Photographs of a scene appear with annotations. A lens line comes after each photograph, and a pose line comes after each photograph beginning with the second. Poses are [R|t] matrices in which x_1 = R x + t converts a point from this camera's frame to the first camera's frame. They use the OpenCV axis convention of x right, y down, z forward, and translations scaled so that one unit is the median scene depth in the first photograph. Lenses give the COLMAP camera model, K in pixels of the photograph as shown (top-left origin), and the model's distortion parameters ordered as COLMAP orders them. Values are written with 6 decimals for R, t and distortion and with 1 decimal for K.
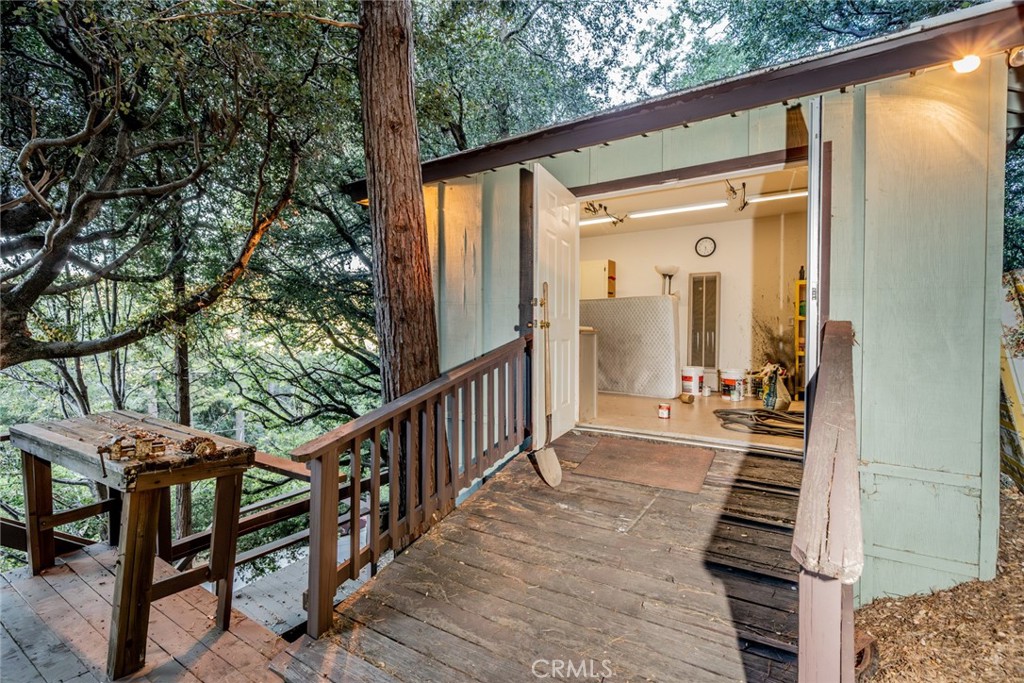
lens RADIAL K [[488.7, 0, 506.7], [0, 488.7, 341.8], [0, 0, 1]] dist [0.001914, -0.000035]
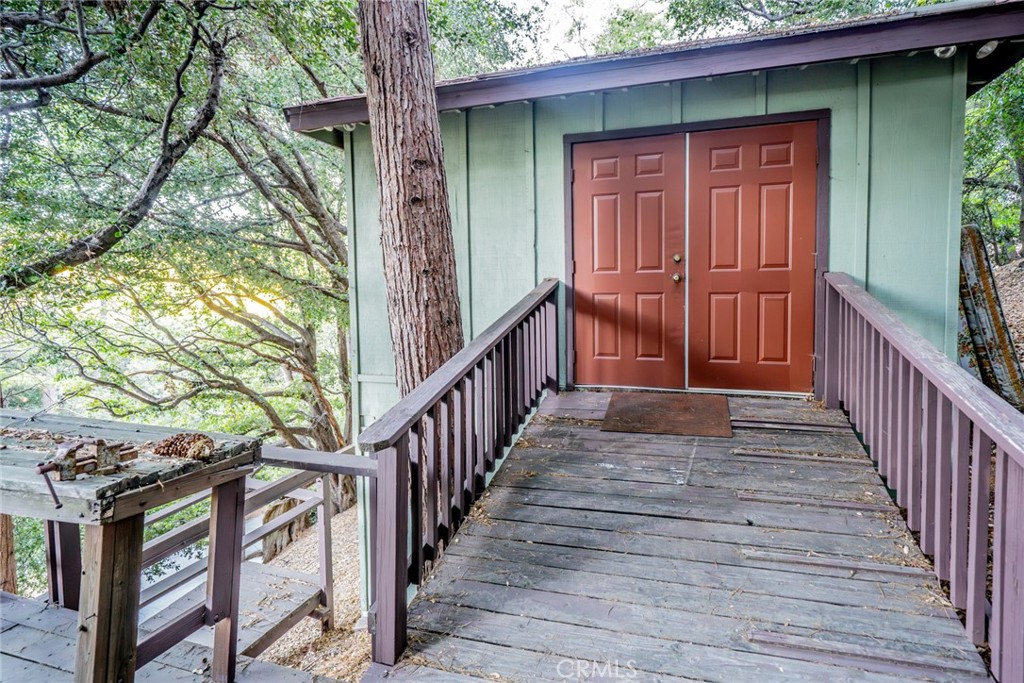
lens RADIAL K [[497.7, 0, 555.3], [0, 497.7, 314.9], [0, 0, 1]] dist [0.005371, 0.000287]
pose [[0.950154, -0.029456, 0.310385, -0.270349], [0.019617, 0.999203, 0.034772, 0.002610], [-0.311162, -0.026950, 0.949975, 0.105318]]
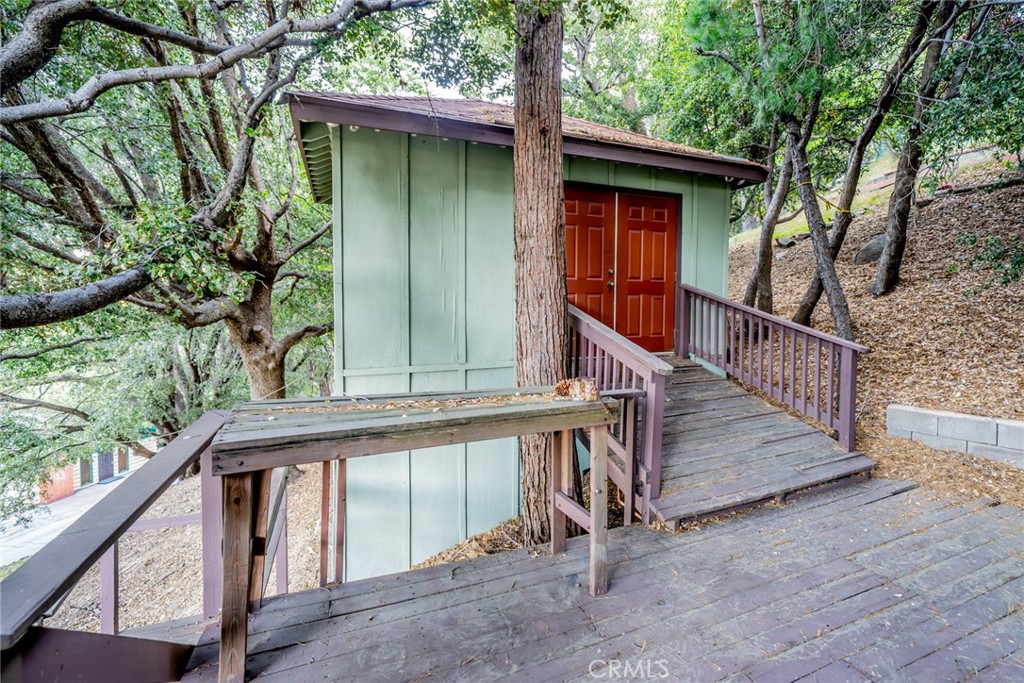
lens RADIAL K [[497.7, 0, 555.3], [0, 497.7, 314.9], [0, 0, 1]] dist [0.005371, 0.000287]
pose [[0.512372, -0.033891, 0.858095, -1.301440], [0.008543, 0.999373, 0.034370, 0.010060], [-0.858721, -0.010279, 0.512340, 0.372384]]
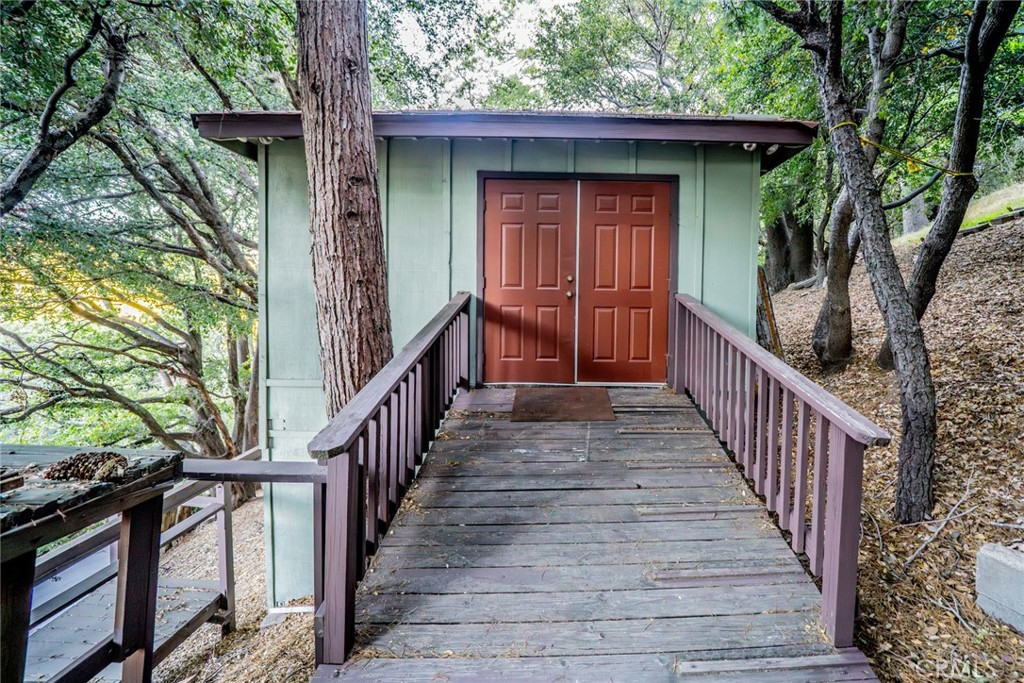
lens RADIAL K [[403.5, 0, 560.6], [0, 403.5, 314.6], [0, 0, 1]] dist [-0.022020, 0.001141]
pose [[0.816242, -0.009549, 0.577632, -0.339186], [-0.000047, 0.999862, 0.016596, 0.001836], [-0.577711, -0.013574, 0.816129, 0.178210]]
